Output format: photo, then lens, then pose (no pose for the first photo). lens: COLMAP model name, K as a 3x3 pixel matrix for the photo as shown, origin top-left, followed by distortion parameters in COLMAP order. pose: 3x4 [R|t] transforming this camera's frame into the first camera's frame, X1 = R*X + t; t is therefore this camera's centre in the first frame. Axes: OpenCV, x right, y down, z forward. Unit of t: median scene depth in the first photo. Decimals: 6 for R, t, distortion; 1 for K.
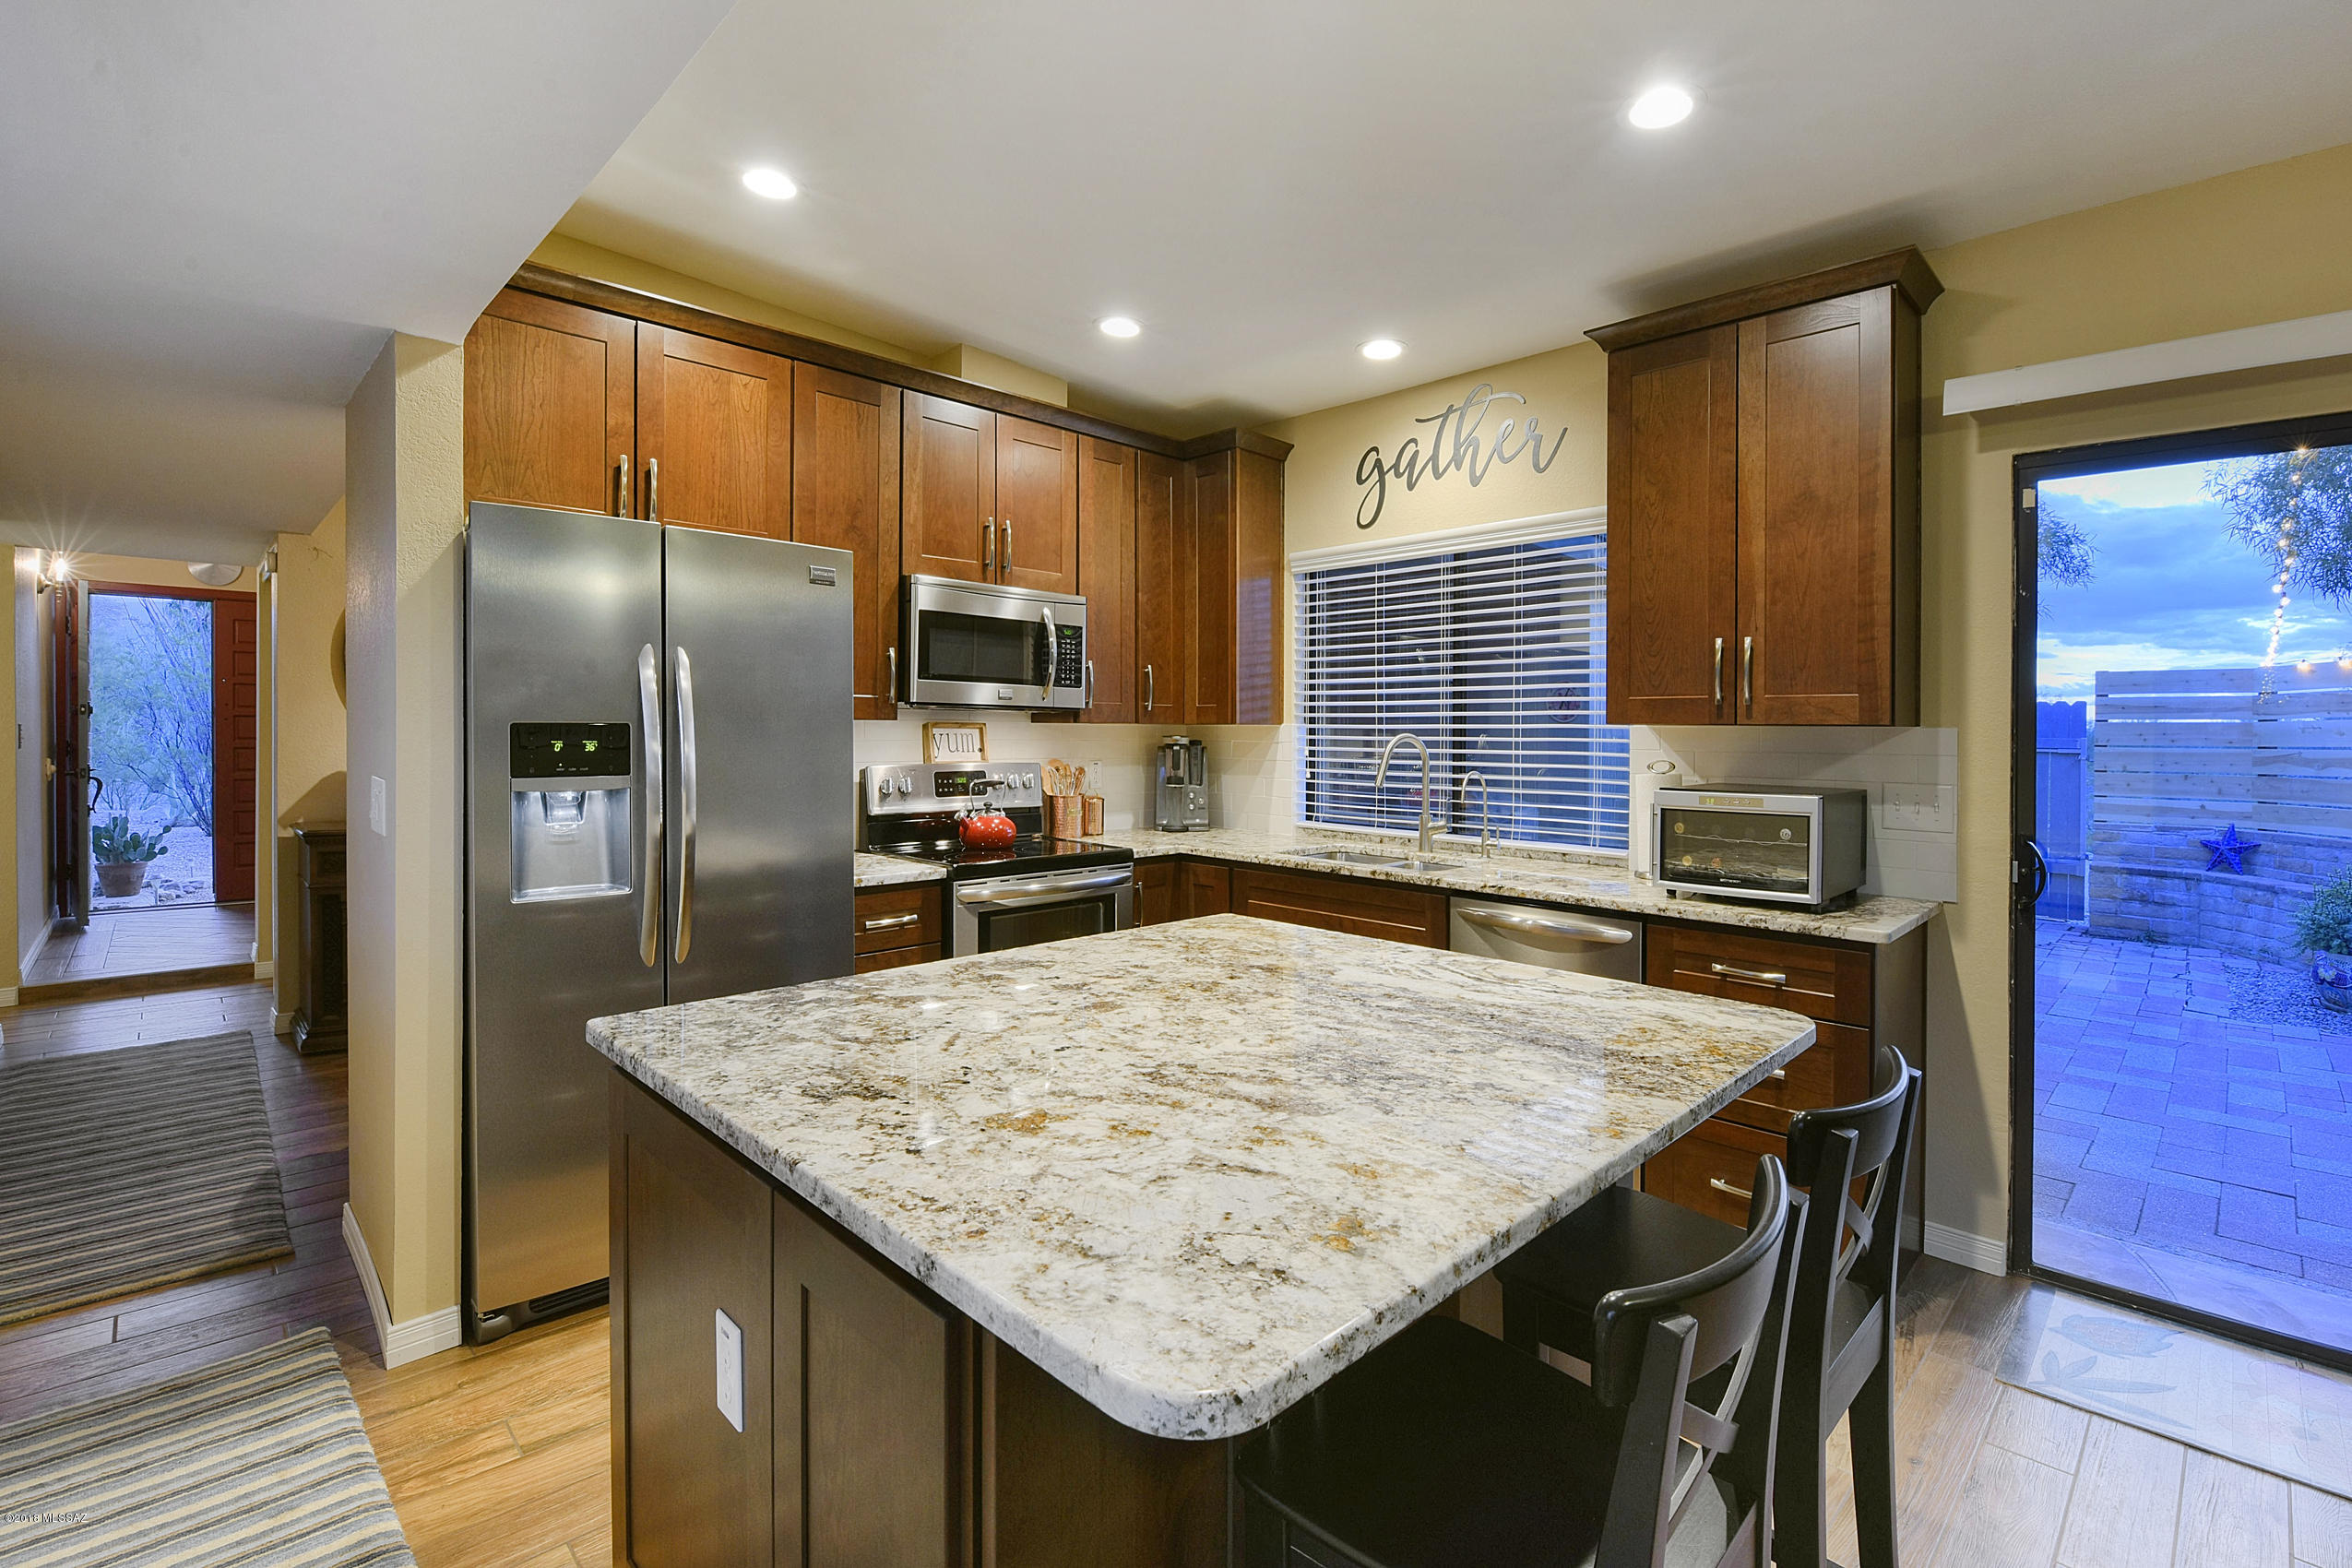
lens RADIAL K [[1055.7, 0, 1164.9], [0, 1055.7, 746.6], [0, 0, 1]] dist [-0.010669, -0.005172]
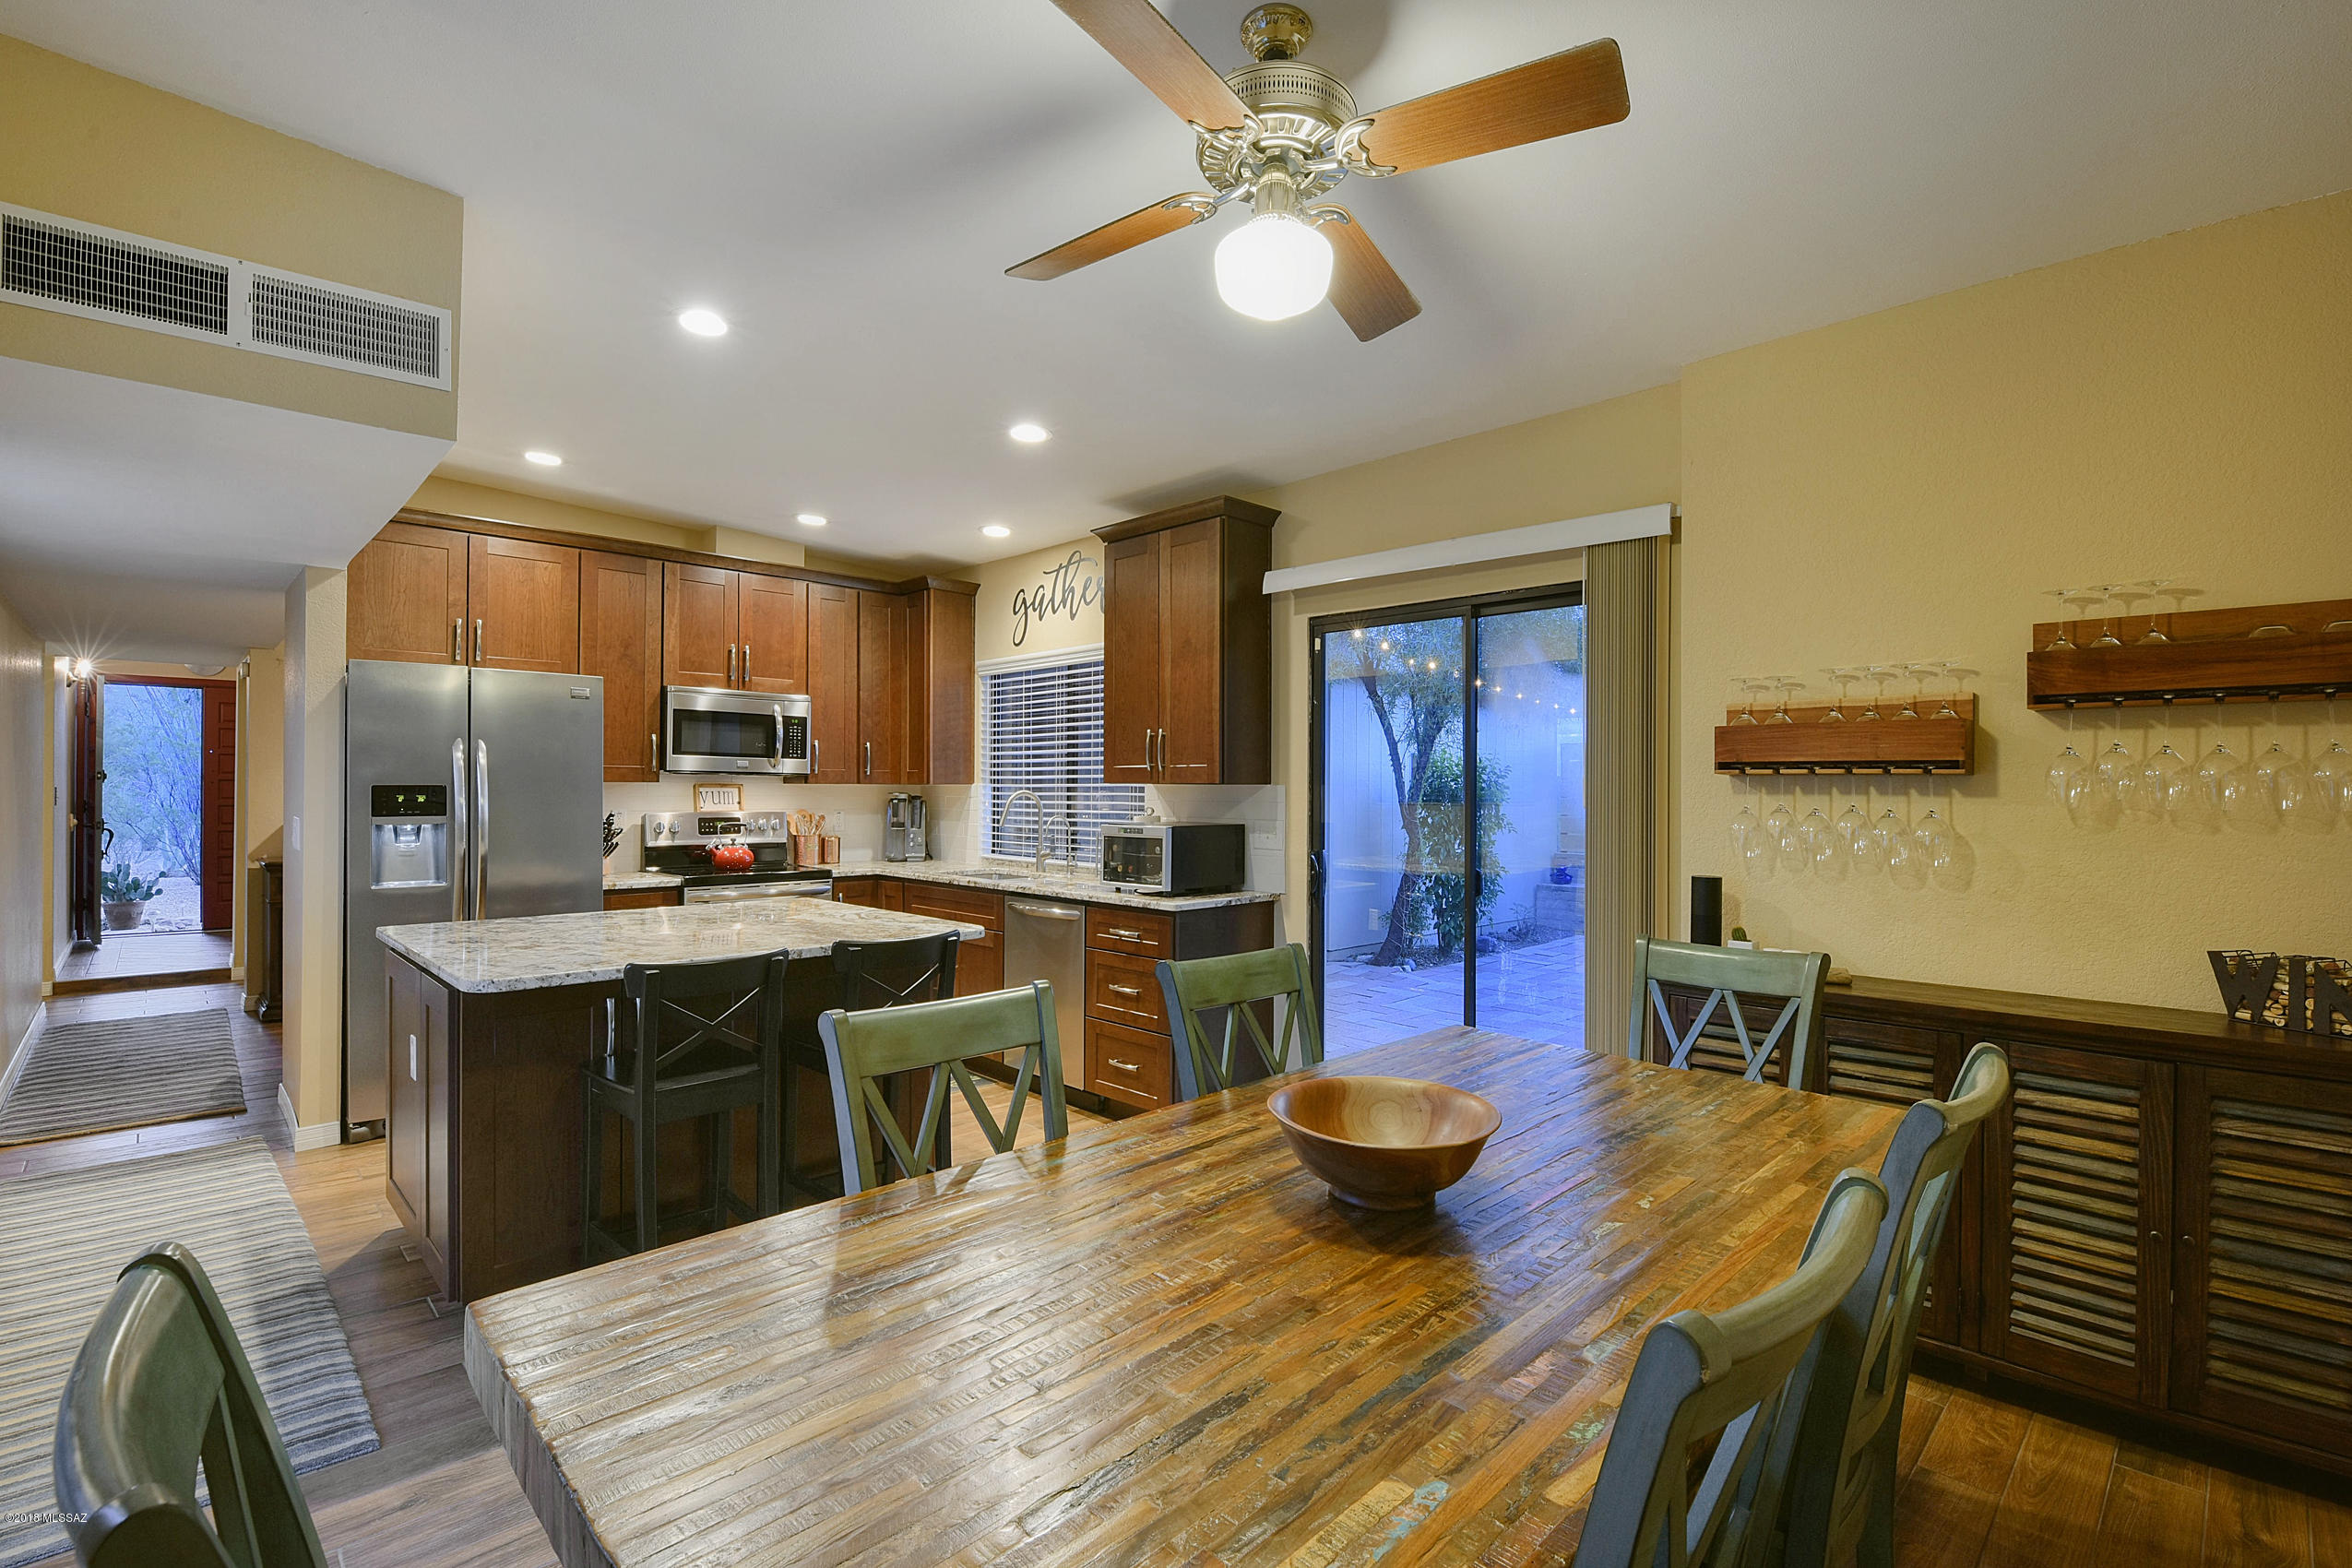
lens RADIAL K [[1055.7, 0, 1174.9], [0, 1055.7, 788.6], [0, 0, 1]] dist [-0.010669, -0.005172]
pose [[0.999932, -0.003419, 0.011144, 0.439466], [0.003599, 0.999862, -0.016223, 0.010215], [-0.011087, 0.016262, 0.999806, -0.479679]]
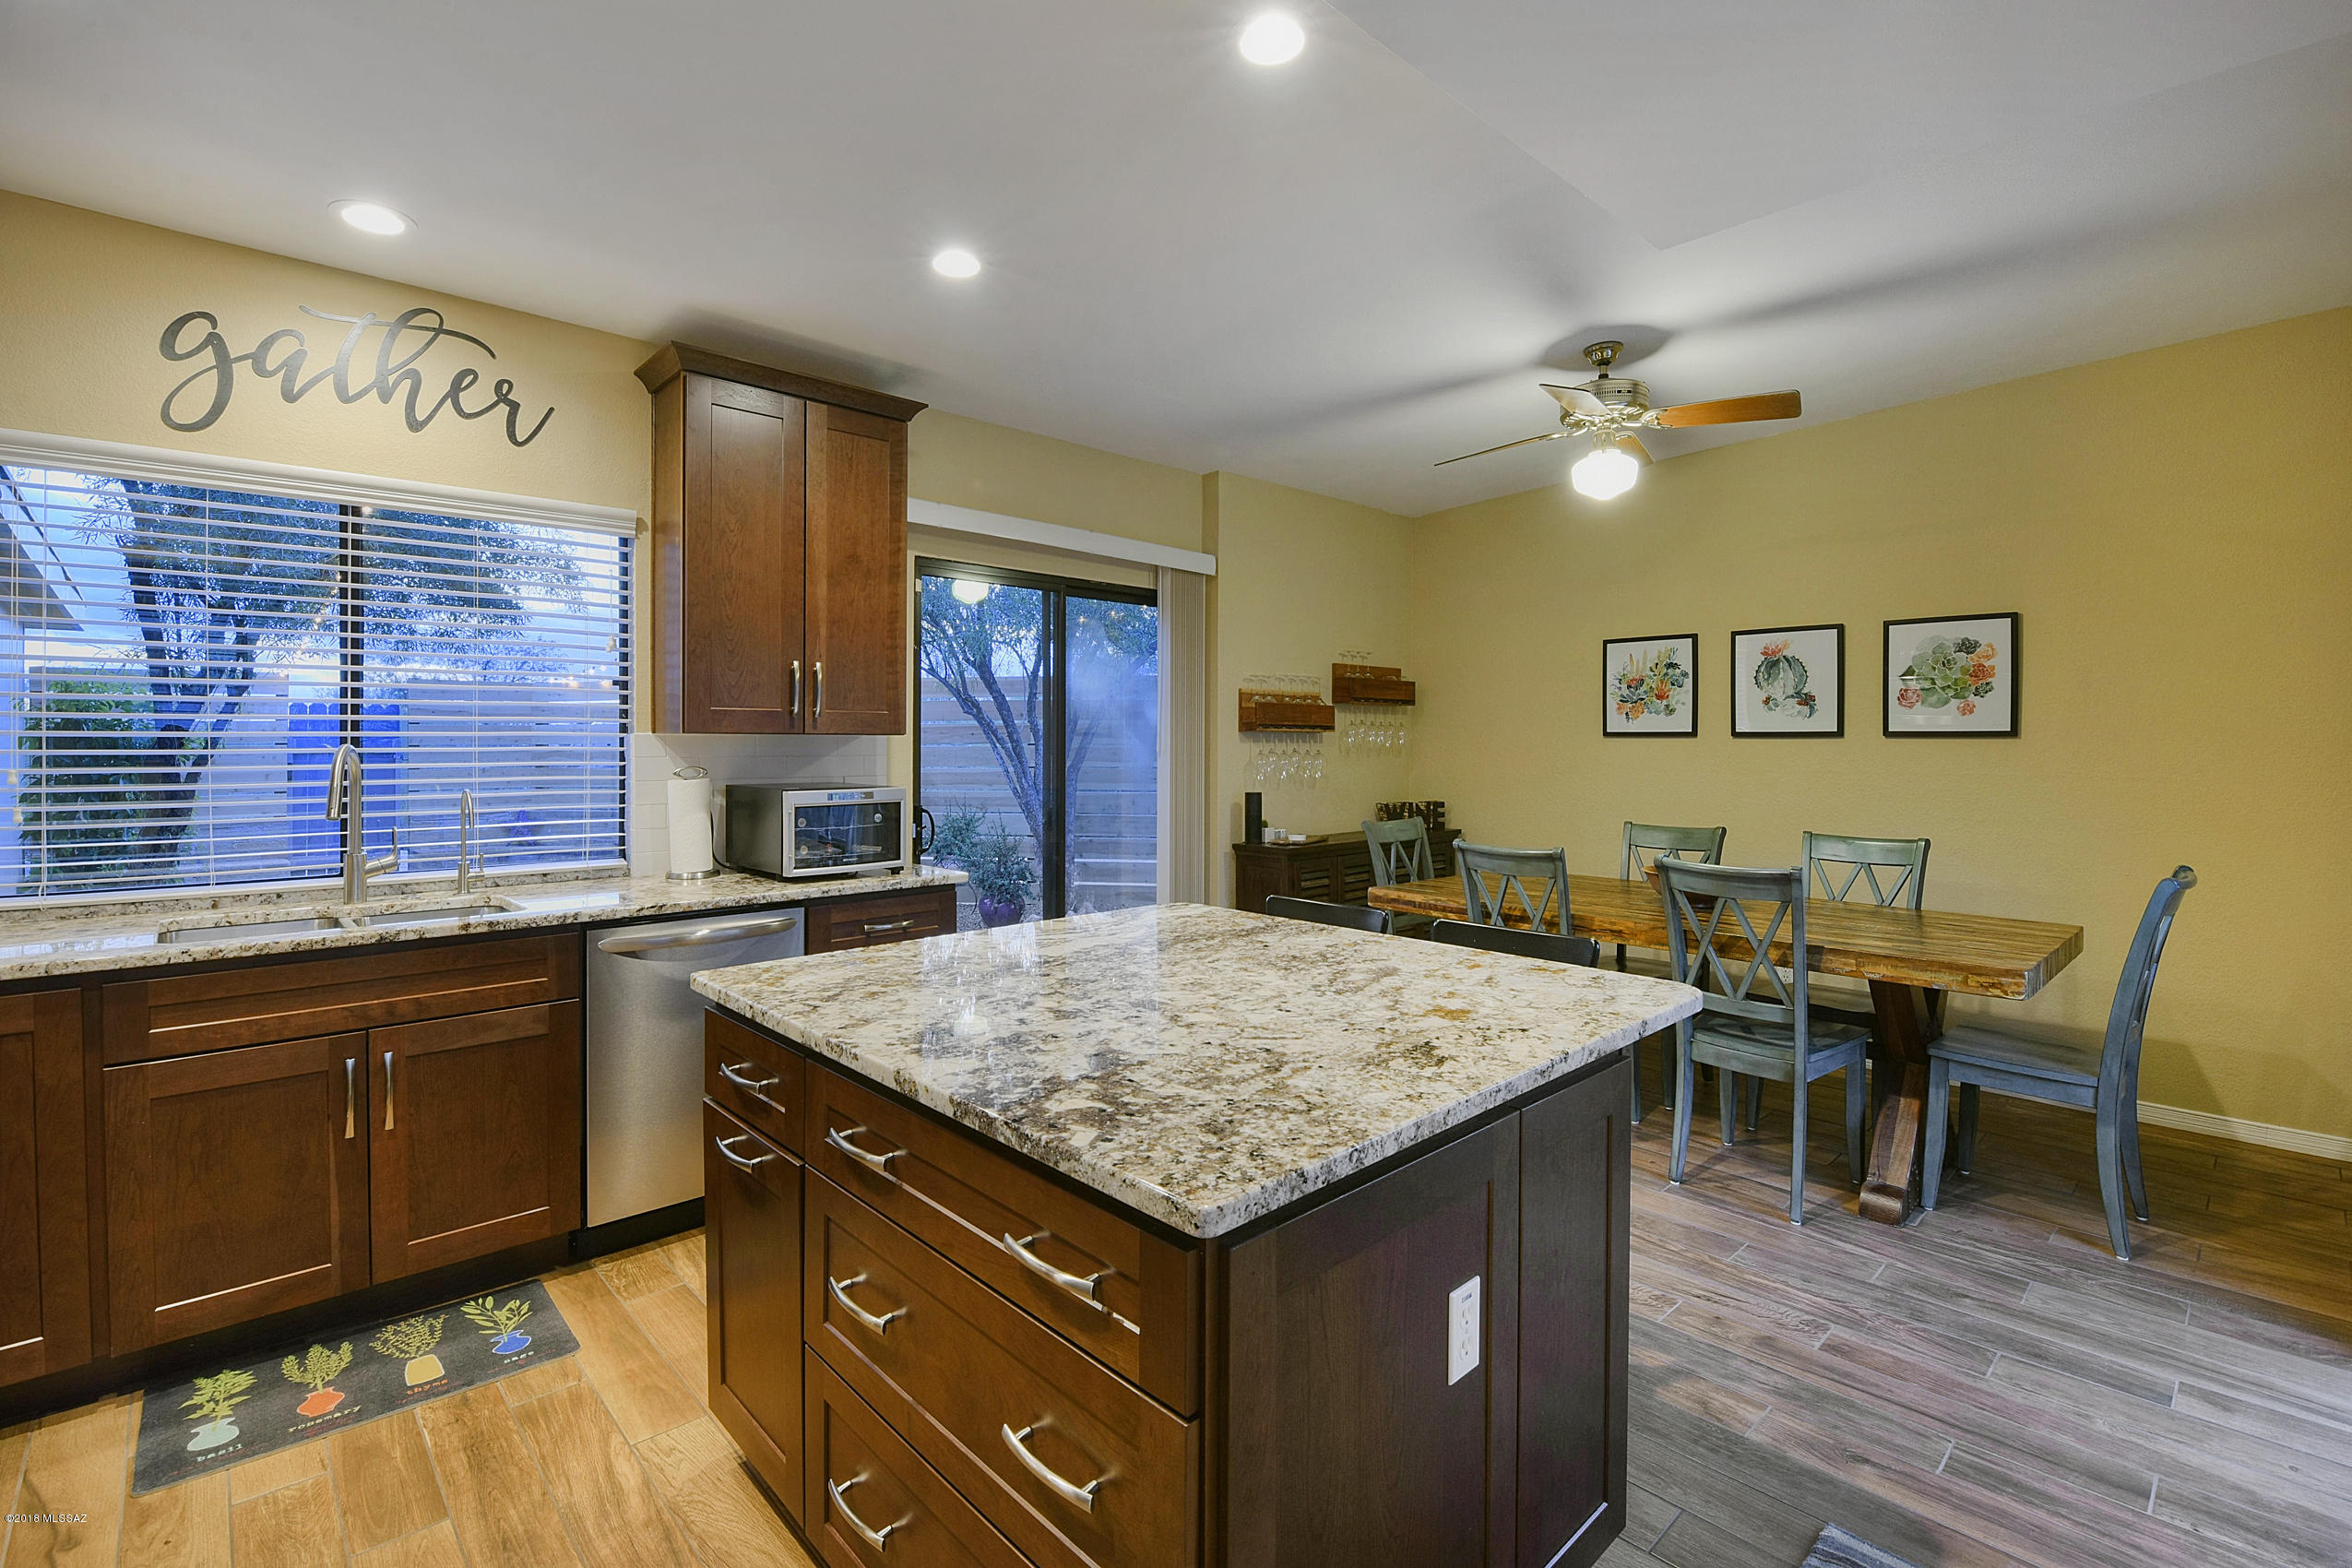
lens RADIAL K [[1055.7, 0, 1177.8], [0, 1055.7, 749.4], [0, 0, 1]] dist [-0.010669, -0.005172]
pose [[0.008353, -0.017384, 0.999814, -0.515797], [0.012951, 0.999767, 0.017275, -0.014482], [-0.999881, 0.012804, 0.008576, 0.436922]]
